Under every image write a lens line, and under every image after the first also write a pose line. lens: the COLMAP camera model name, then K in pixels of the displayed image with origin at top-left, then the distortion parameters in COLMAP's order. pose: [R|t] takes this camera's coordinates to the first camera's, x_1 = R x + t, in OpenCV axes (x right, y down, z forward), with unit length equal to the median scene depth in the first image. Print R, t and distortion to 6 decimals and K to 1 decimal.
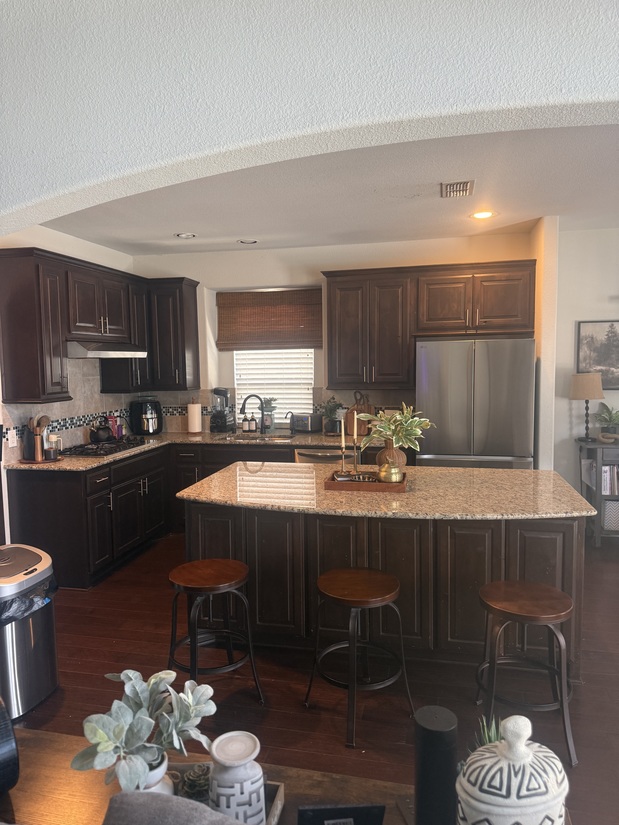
lens RADIAL K [[582.1, 0, 309.2], [0, 582.1, 411.7], [0, 0, 1]] dist [0.004715, -0.000371]
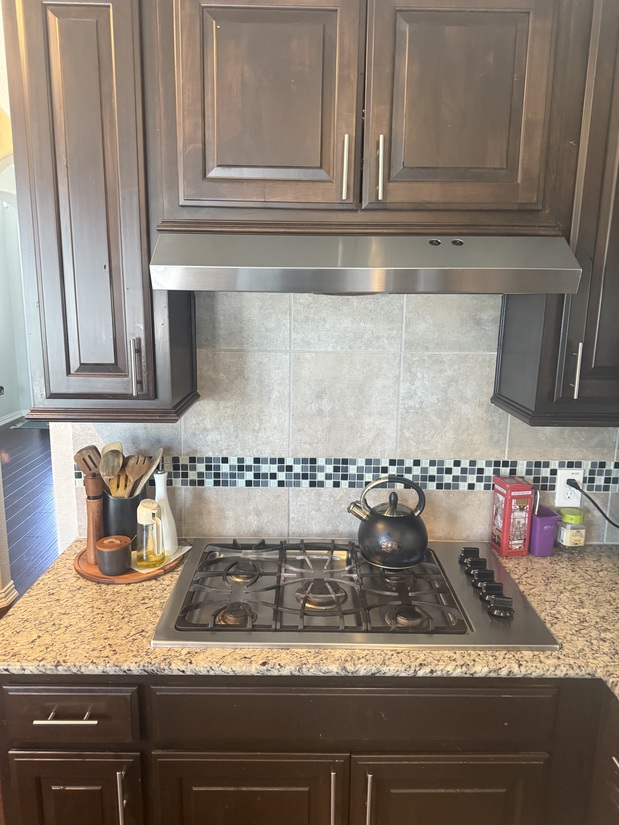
lens RADIAL K [[582.1, 0, 309.0], [0, 582.1, 412.7], [0, 0, 1]] dist [0.004715, -0.000371]
pose [[0.224939, 0.217980, -0.949677, -0.075669], [-0.107558, 0.974253, 0.198145, -0.086618], [0.968418, 0.057575, 0.242593, 0.884986]]
